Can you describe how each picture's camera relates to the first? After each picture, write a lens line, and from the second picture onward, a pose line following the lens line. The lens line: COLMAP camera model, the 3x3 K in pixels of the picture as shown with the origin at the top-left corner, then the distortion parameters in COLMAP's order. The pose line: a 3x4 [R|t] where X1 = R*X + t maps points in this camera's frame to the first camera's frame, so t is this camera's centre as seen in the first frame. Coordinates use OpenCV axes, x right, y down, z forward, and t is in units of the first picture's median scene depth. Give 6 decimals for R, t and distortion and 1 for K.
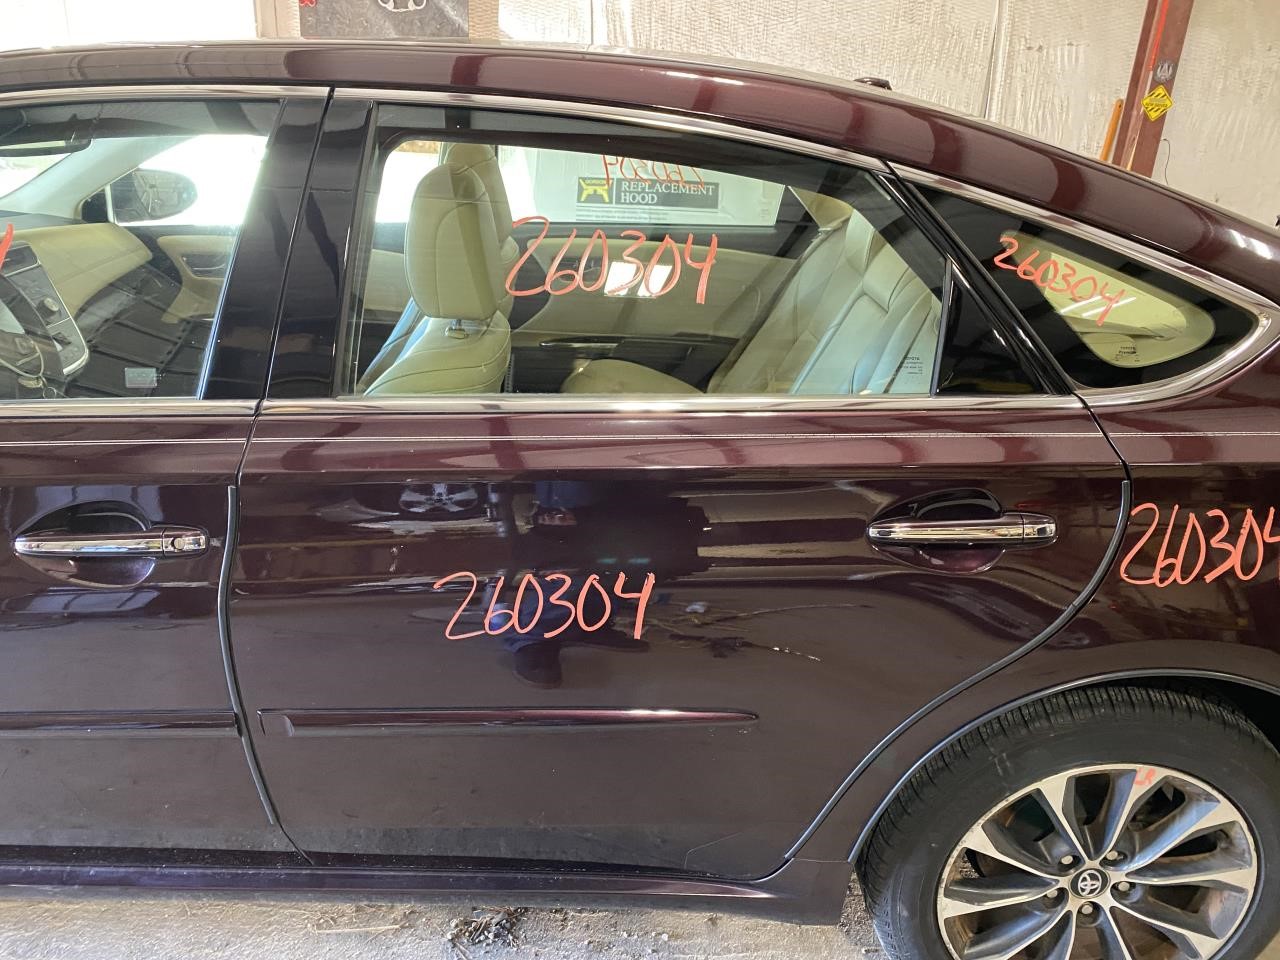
lens RADIAL K [[963.6, 0, 637.5], [0, 963.6, 471.3], [0, 0, 1]] dist [0.004791, 0.001052]
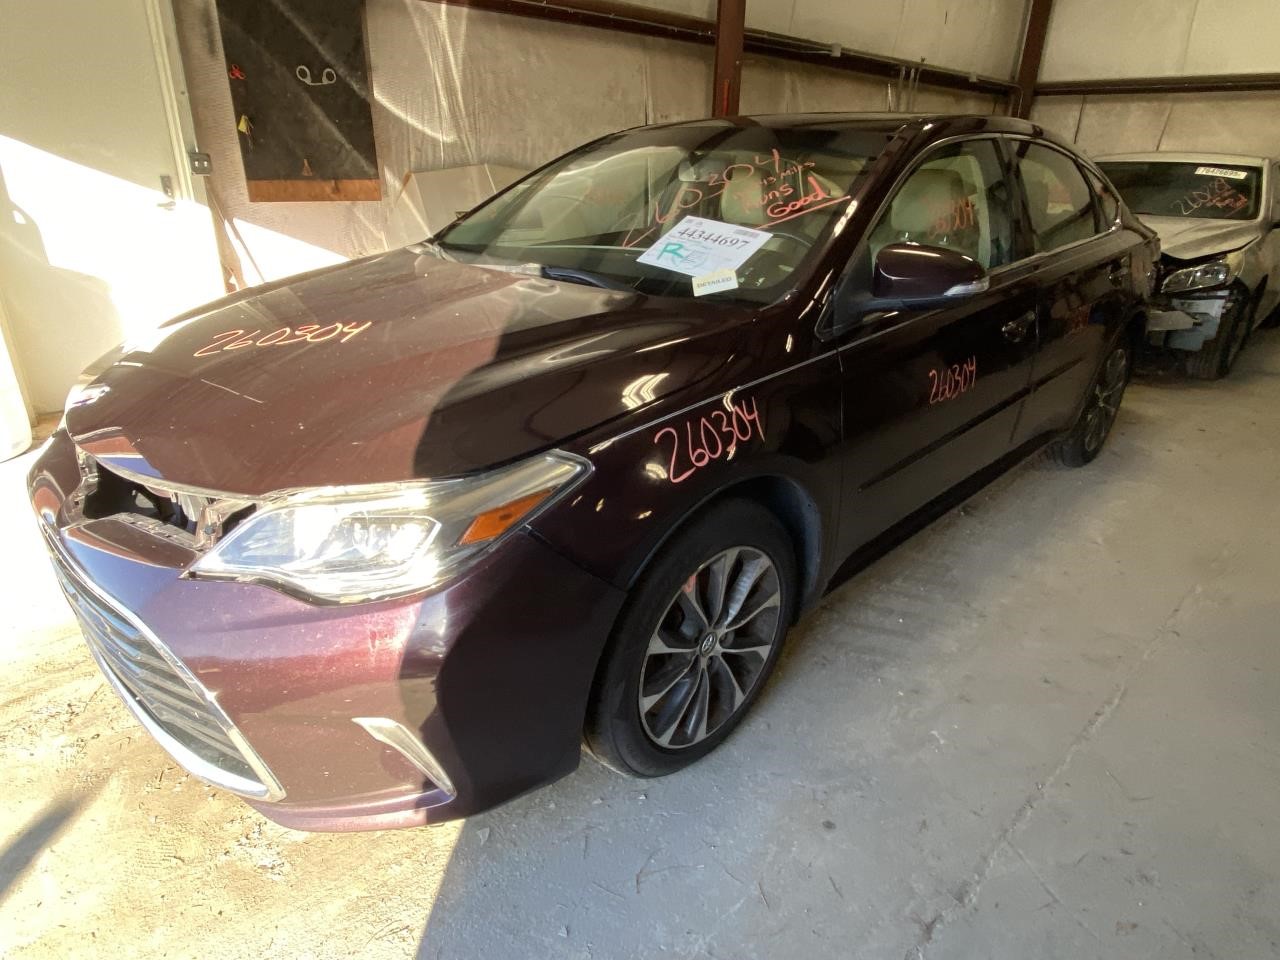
lens RADIAL K [[769.8, 0, 642.8], [0, 769.8, 487.1], [0, 0, 1]] dist [0.005659, -0.008174]
pose [[0.698094, -0.309925, 0.645454, -1.889669], [0.276866, 0.948187, 0.155841, -0.077165], [-0.660310, 0.069912, 0.747732, 0.078243]]
